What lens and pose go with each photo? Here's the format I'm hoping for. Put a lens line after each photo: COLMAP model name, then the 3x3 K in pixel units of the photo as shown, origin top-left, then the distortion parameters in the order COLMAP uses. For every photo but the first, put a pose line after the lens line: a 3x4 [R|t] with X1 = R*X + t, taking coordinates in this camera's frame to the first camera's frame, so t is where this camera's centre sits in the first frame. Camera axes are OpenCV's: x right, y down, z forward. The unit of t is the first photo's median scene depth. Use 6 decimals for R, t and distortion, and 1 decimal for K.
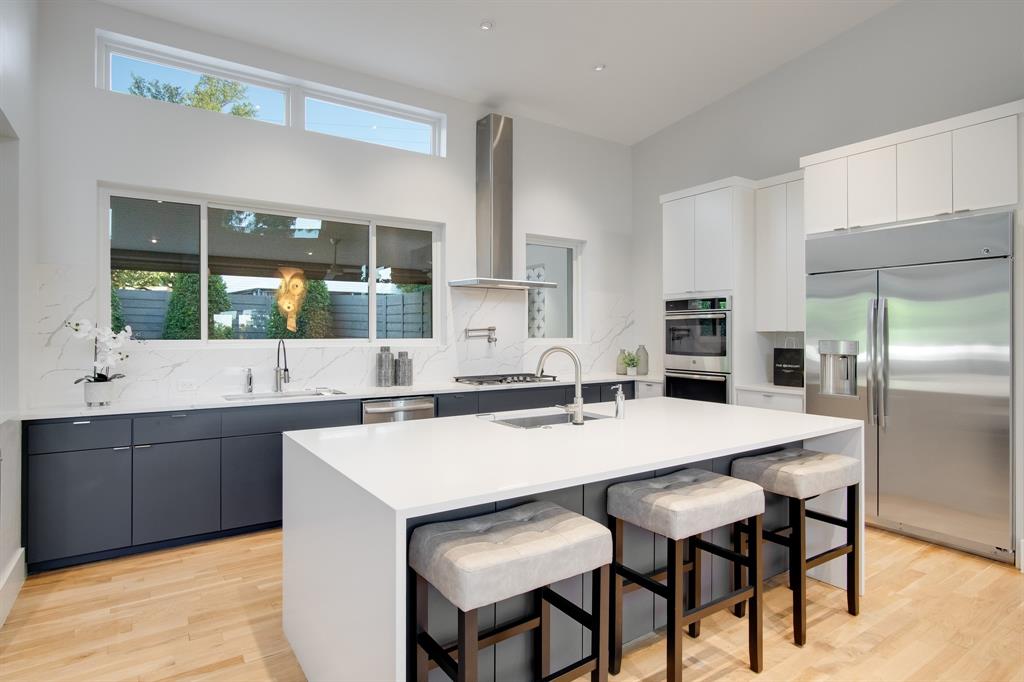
lens RADIAL K [[554.5, 0, 504.1], [0, 554.5, 332.1], [0, 0, 1]] dist [-0.021773, 0.003463]
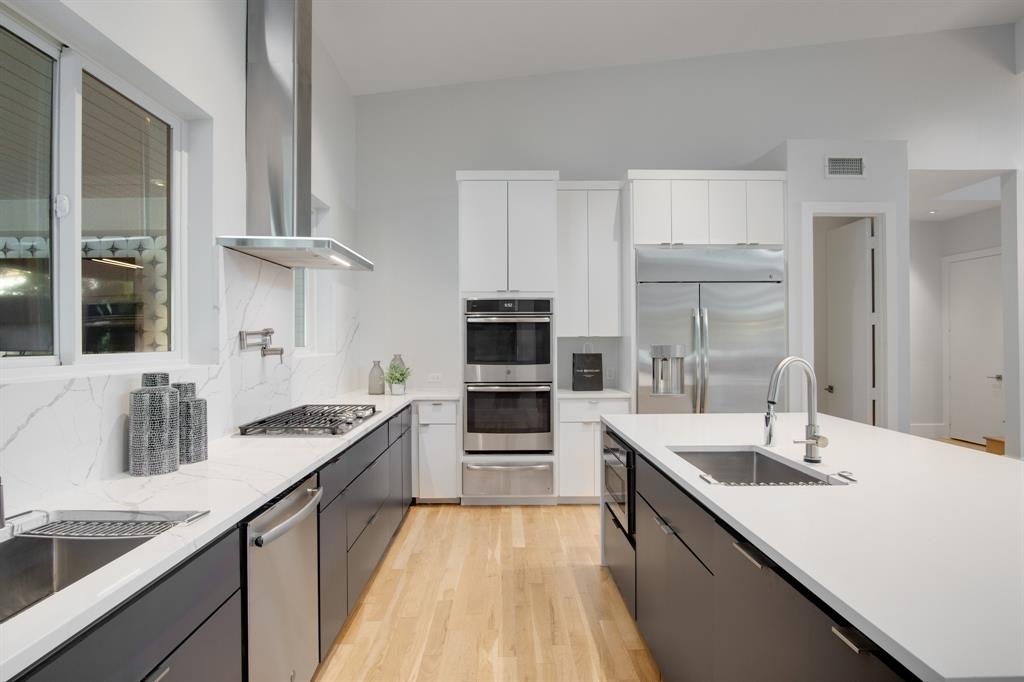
lens RADIAL K [[554.5, 0, 514.8], [0, 554.5, 338.2], [0, 0, 1]] dist [-0.021773, 0.003463]
pose [[0.535722, -0.000200, 0.844394, -0.381573], [0.003281, 0.999993, -0.001845, 0.002412], [-0.844388, 0.003758, 0.535719, 0.516067]]
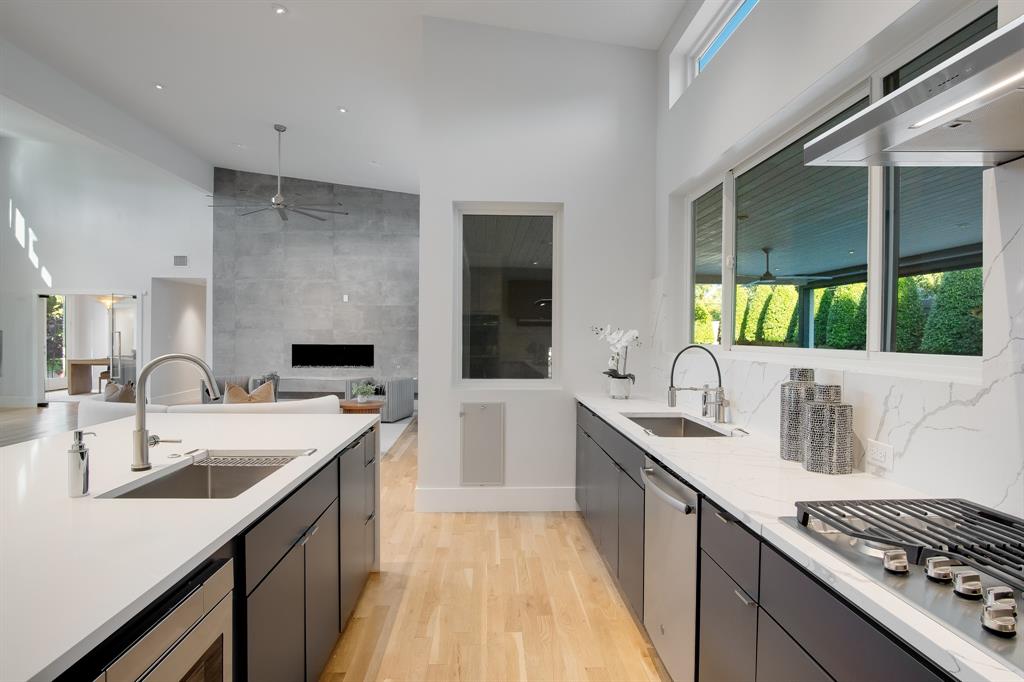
lens RADIAL K [[554.5, 0, 503.8], [0, 554.5, 342.2], [0, 0, 1]] dist [-0.021773, 0.003463]
pose [[-0.525385, 0.009022, -0.850817, 0.258950], [-0.004328, 0.999903, 0.013276, 0.001312], [0.850854, 0.010657, -0.525295, 0.954019]]
